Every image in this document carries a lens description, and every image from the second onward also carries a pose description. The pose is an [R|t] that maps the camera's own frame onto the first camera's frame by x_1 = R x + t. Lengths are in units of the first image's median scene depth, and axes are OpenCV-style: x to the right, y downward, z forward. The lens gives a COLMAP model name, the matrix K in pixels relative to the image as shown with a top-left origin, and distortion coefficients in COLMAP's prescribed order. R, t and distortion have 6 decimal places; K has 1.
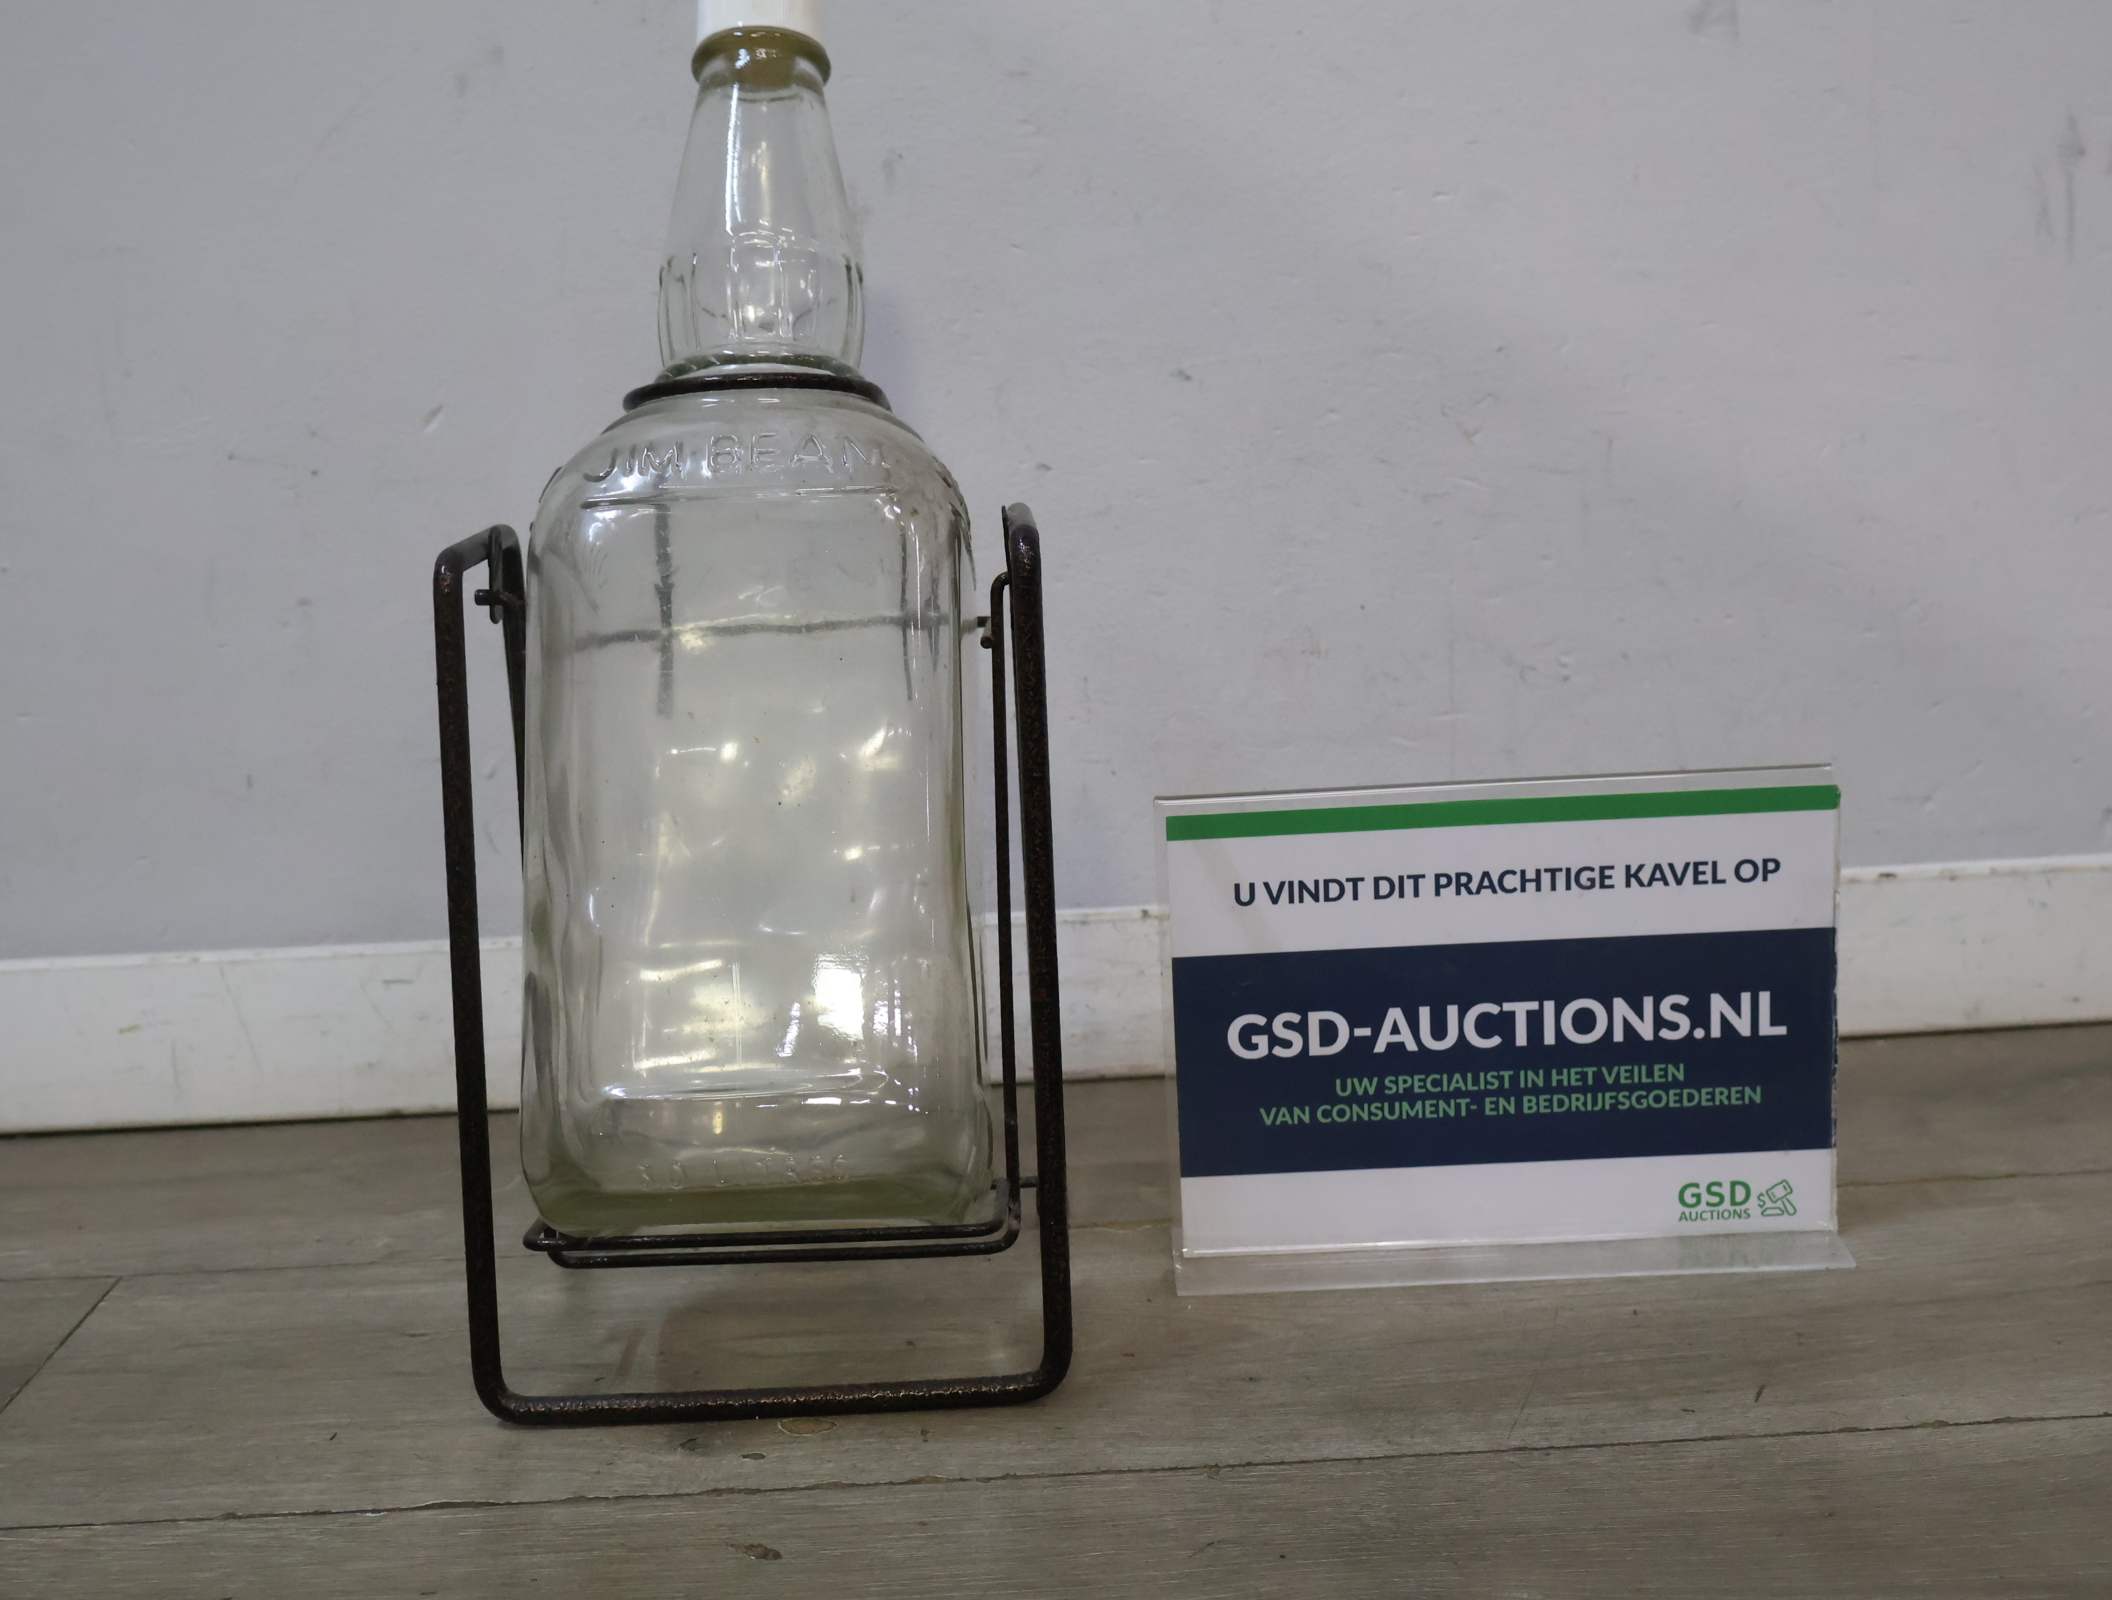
lens RADIAL K [[2607.7, 0, 1048.5], [0, 2607.7, 803.5], [0, 0, 1]] dist [-0.000601, 0.000000]
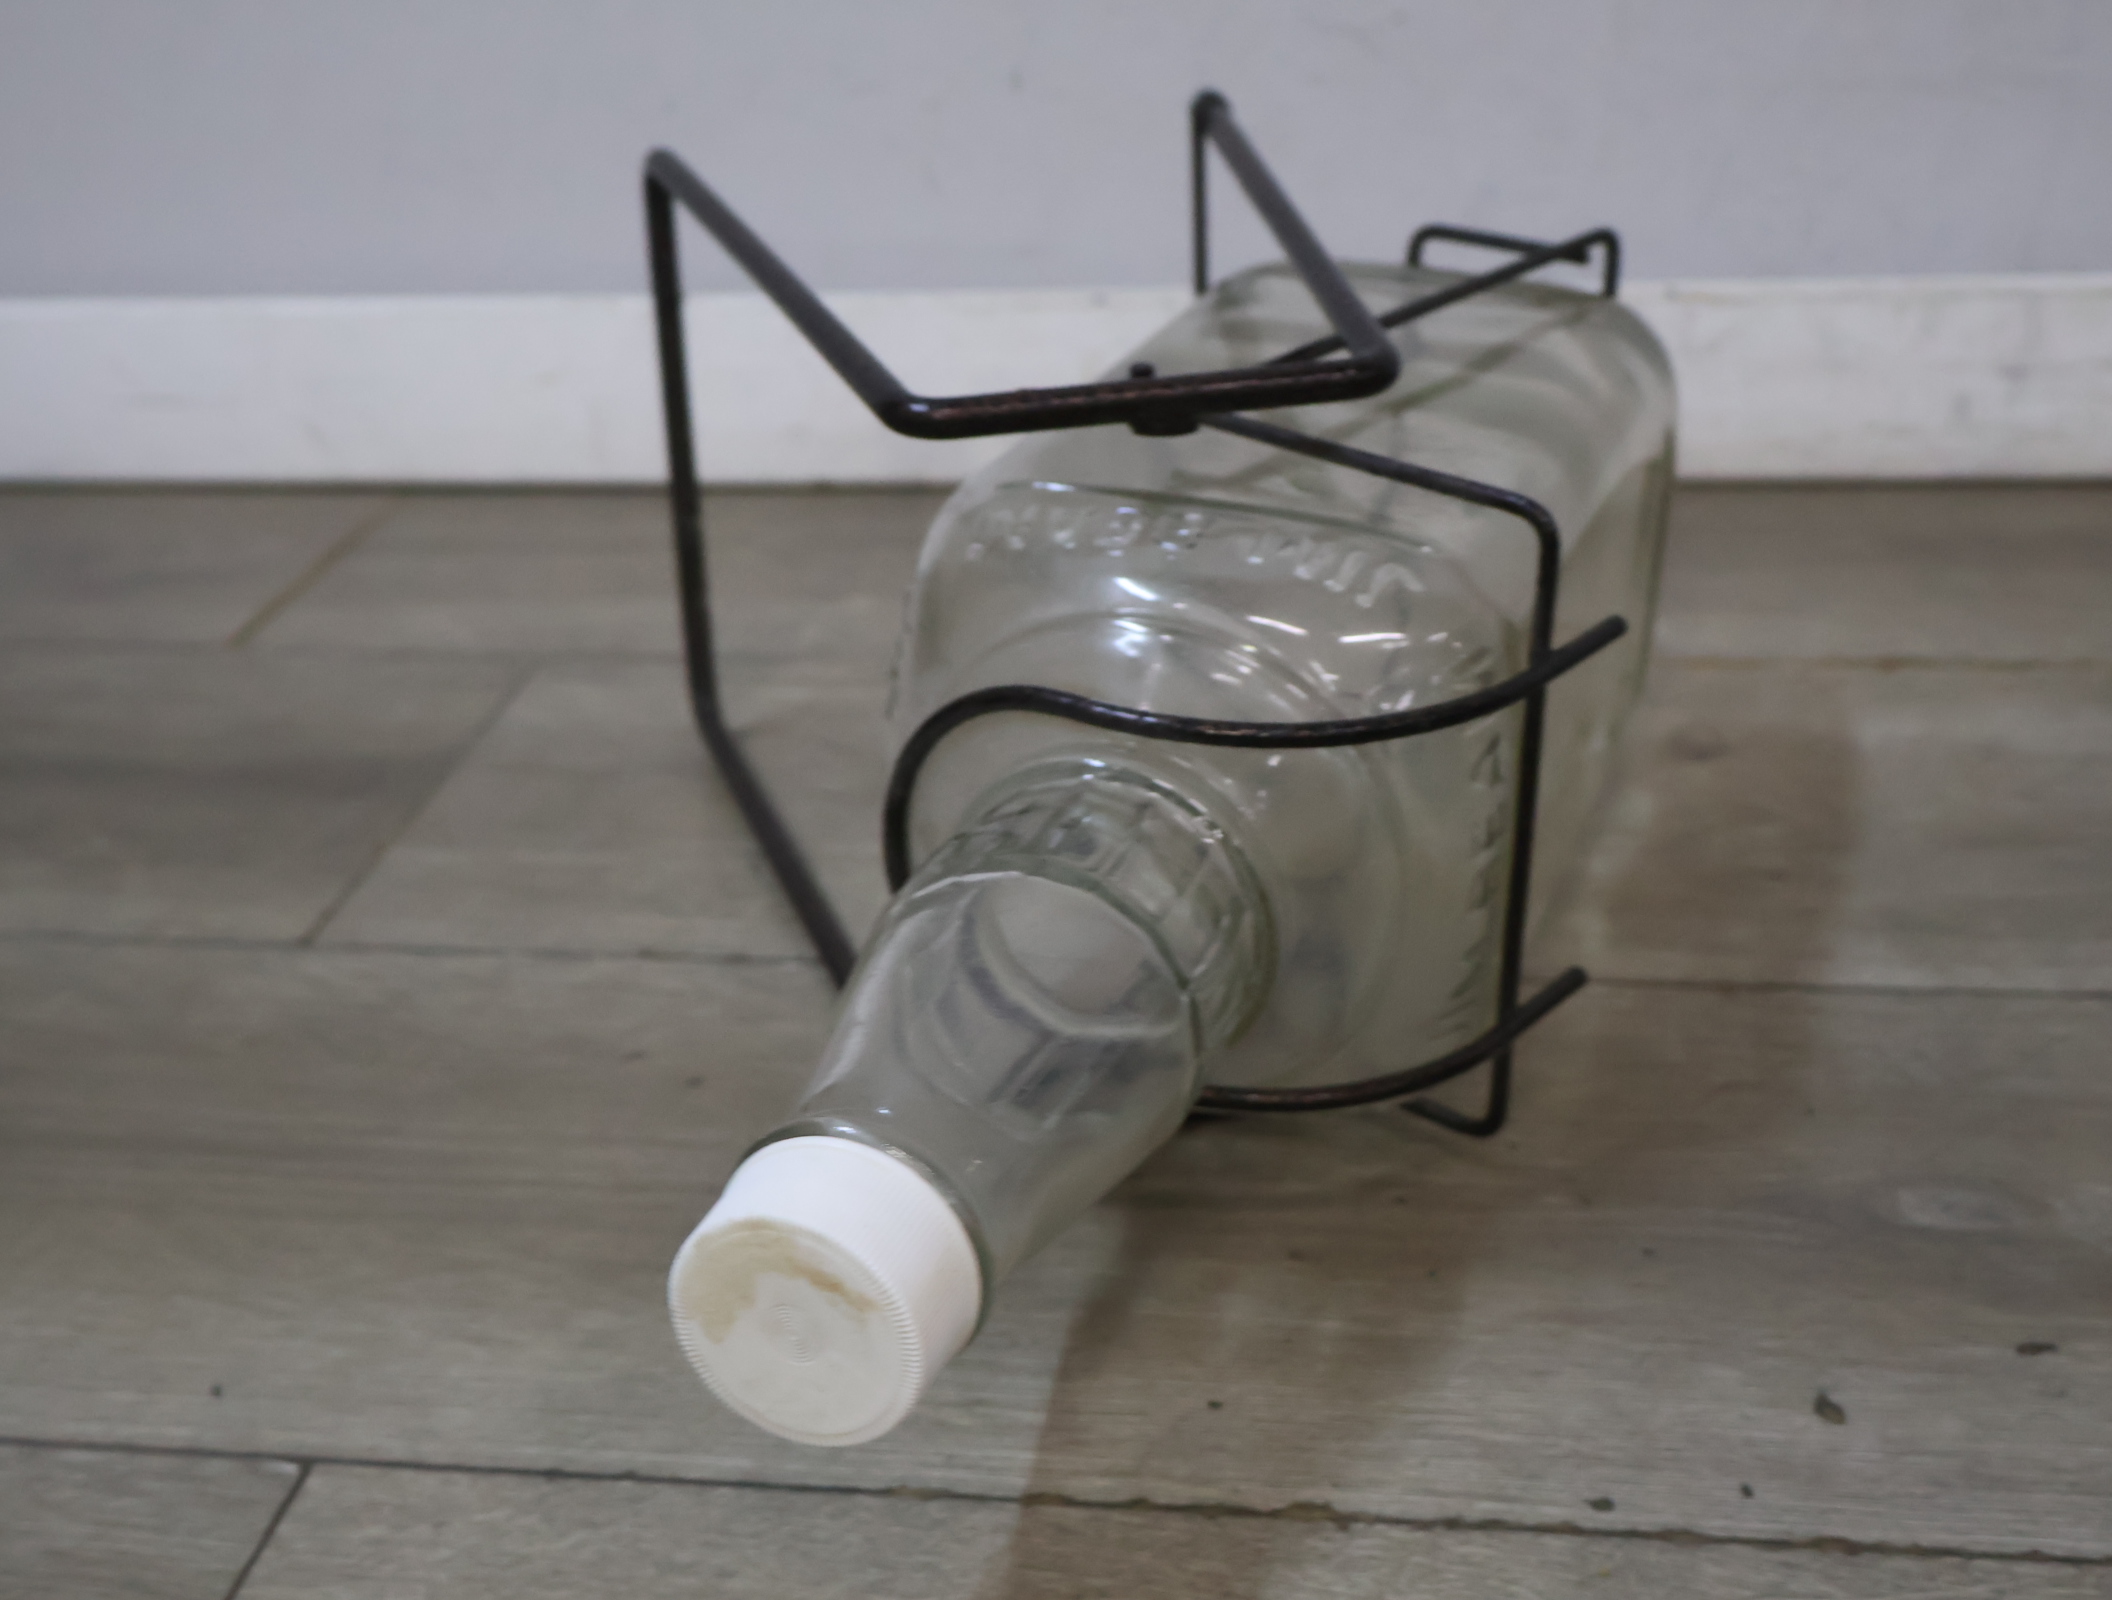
lens RADIAL K [[2607.7, 0, 1055.1], [0, 2607.7, 859.4], [0, 0, 1]] dist [-0.000601, 0.000000]
pose [[0.985840, 0.070949, -0.151941, -0.020448], [-0.024504, 0.957310, 0.288023, -0.022252], [0.165889, -0.280221, 0.945493, 0.104292]]
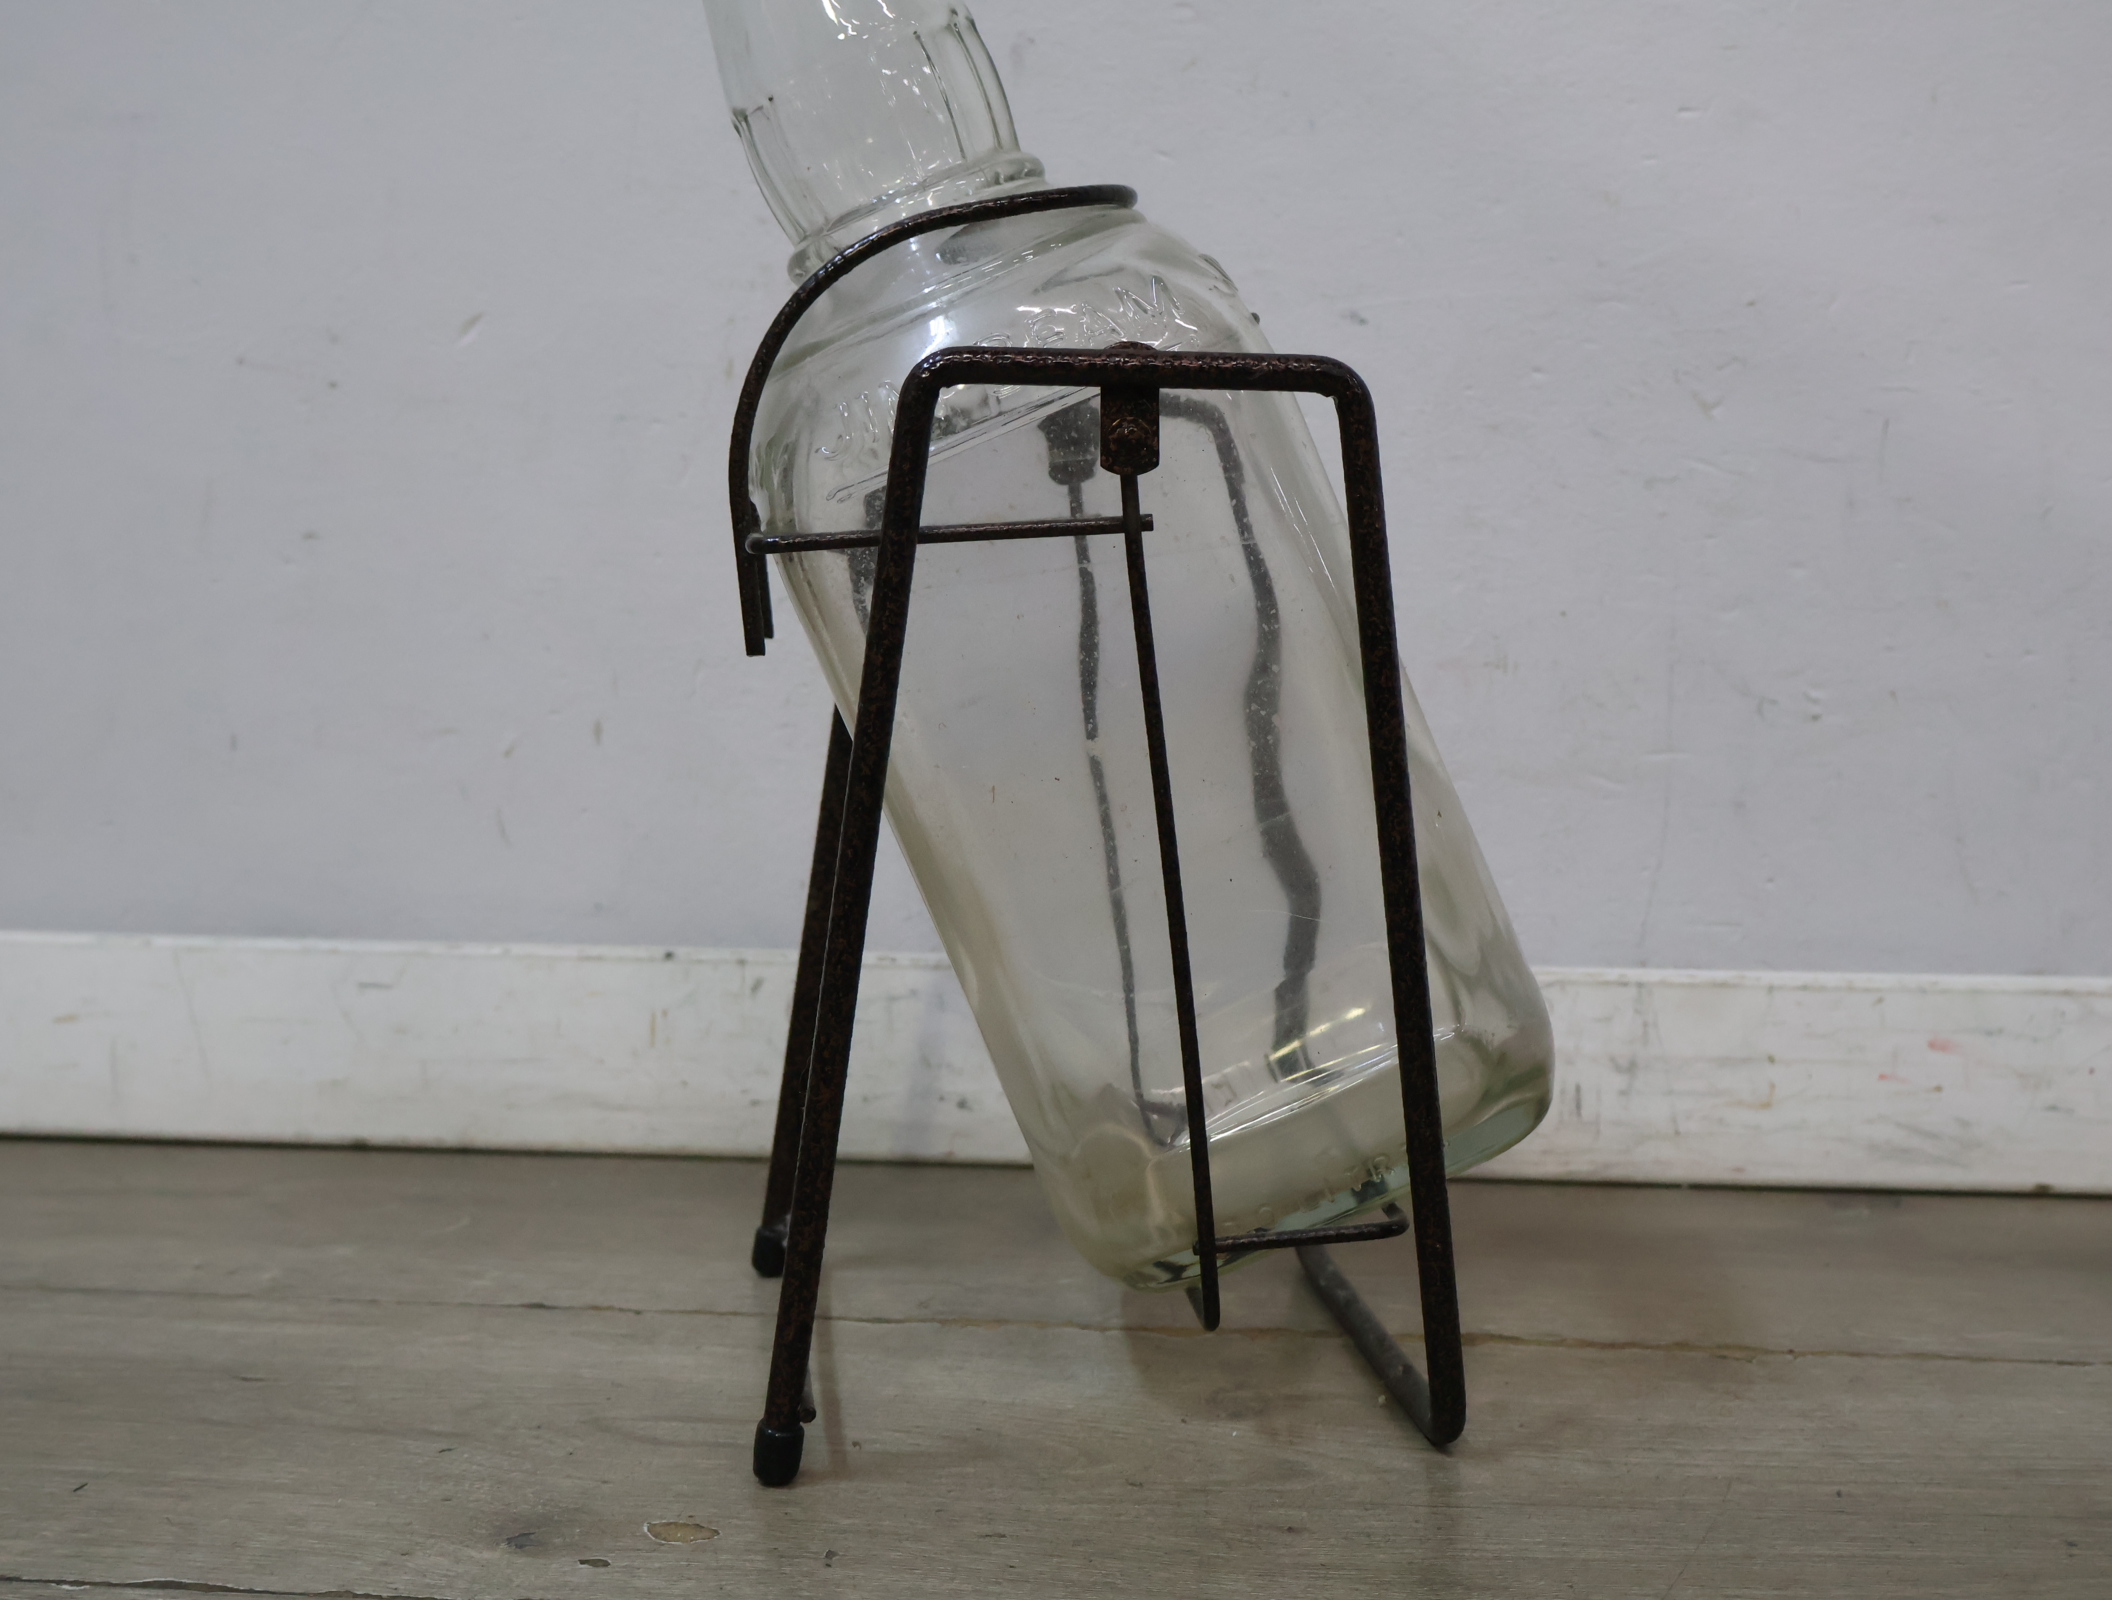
lens RADIAL K [[2607.7, 0, 1045.2], [0, 2607.7, 815.4], [0, 0, 1]] dist [-0.000601, 0.000000]
pose [[0.991168, 0.064835, -0.115684, 0.061129], [-0.073343, 0.994786, -0.070870, 0.059109], [0.110486, 0.078728, 0.990755, 0.190129]]
